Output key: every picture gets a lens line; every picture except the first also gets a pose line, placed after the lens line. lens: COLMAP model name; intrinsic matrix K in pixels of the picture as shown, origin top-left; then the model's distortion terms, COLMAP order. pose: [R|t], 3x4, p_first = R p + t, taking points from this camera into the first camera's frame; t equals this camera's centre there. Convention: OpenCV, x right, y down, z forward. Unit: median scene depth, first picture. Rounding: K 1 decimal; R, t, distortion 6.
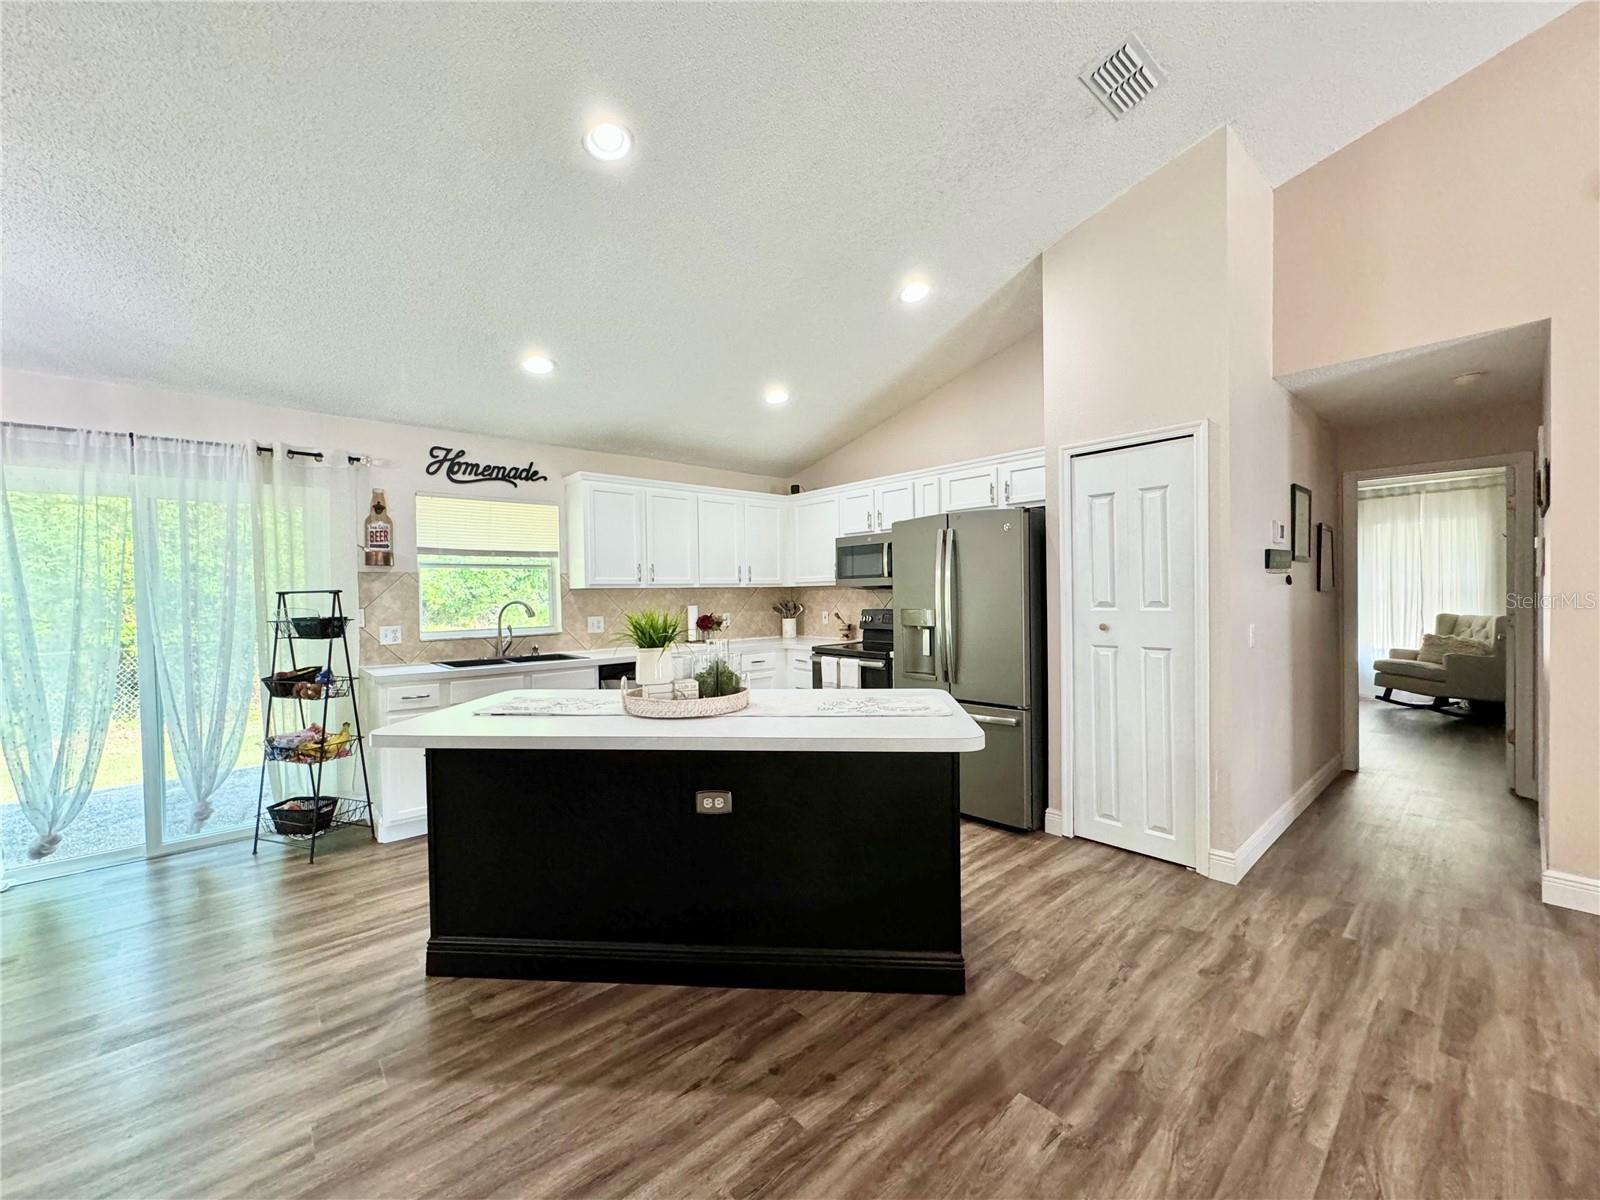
lens RADIAL K [[636.5, 0, 802.3], [0, 636.5, 604.4], [0, 0, 1]] dist [-0.000975, 0.000078]
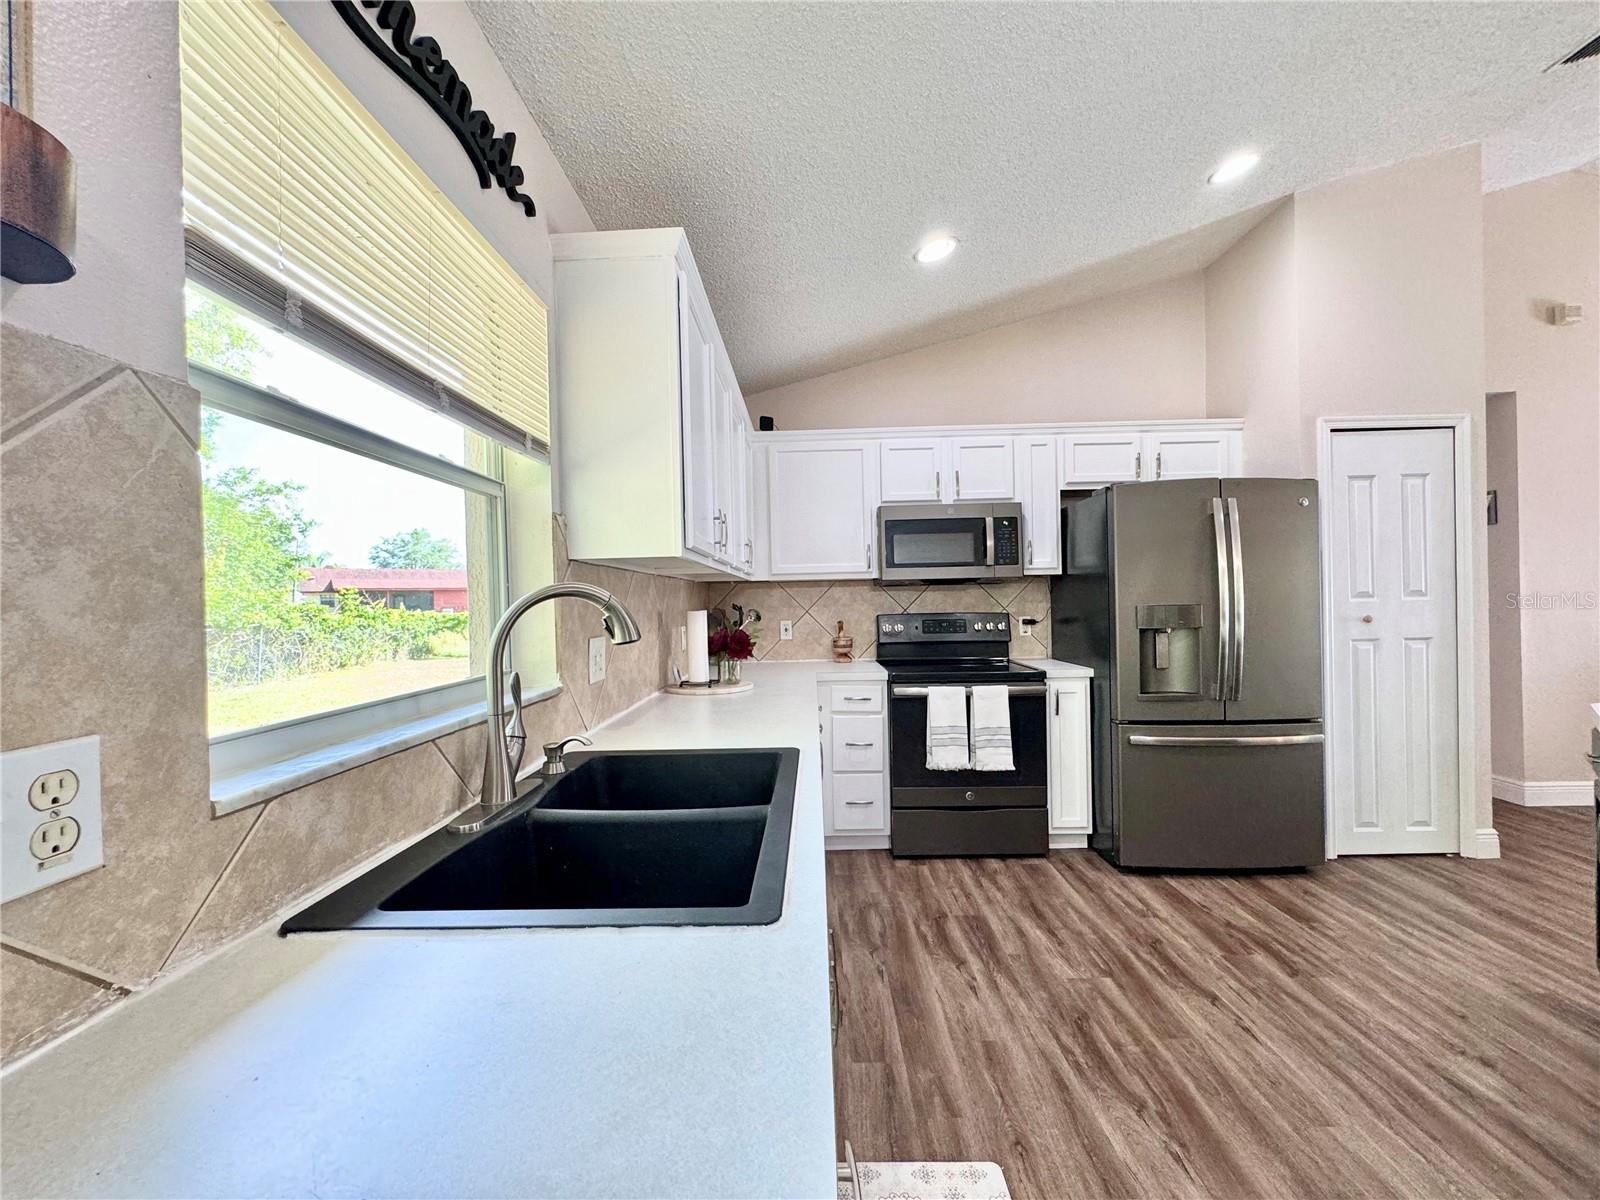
lens RADIAL K [[642.1, 0, 789.9], [0, 642.1, 599.6], [0, 0, 1]] dist [-0.001666, -0.000443]
pose [[0.676814, 0.004999, 0.736137, -0.754273], [0.023196, 0.999336, -0.028113, 0.013354], [-0.735788, 0.036103, 0.676248, 0.949722]]
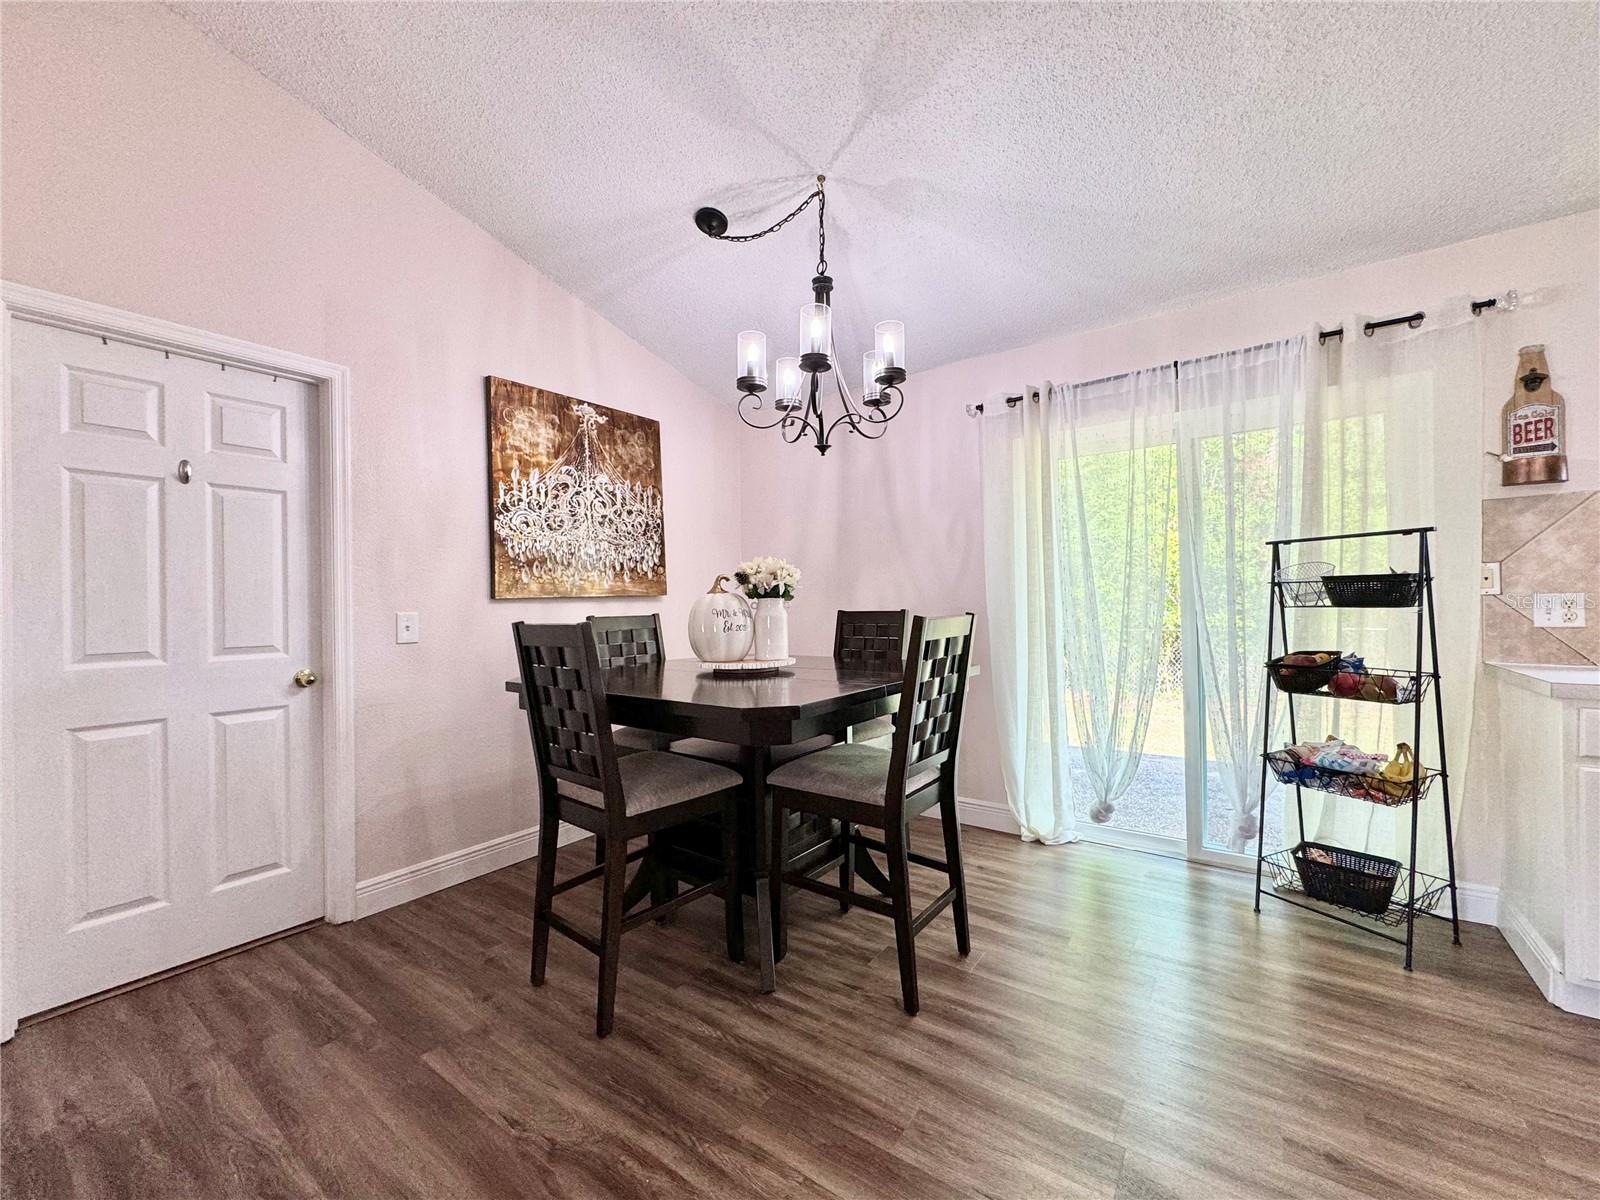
lens RADIAL K [[642.1, 0, 789.9], [0, 642.1, 599.6], [0, 0, 1]] dist [-0.001666, -0.000443]
pose [[0.208952, 0.010008, -0.977875, -0.298110], [-0.000725, 0.999949, 0.010079, 0.040737], [0.977926, -0.001397, 0.208949, 0.293166]]
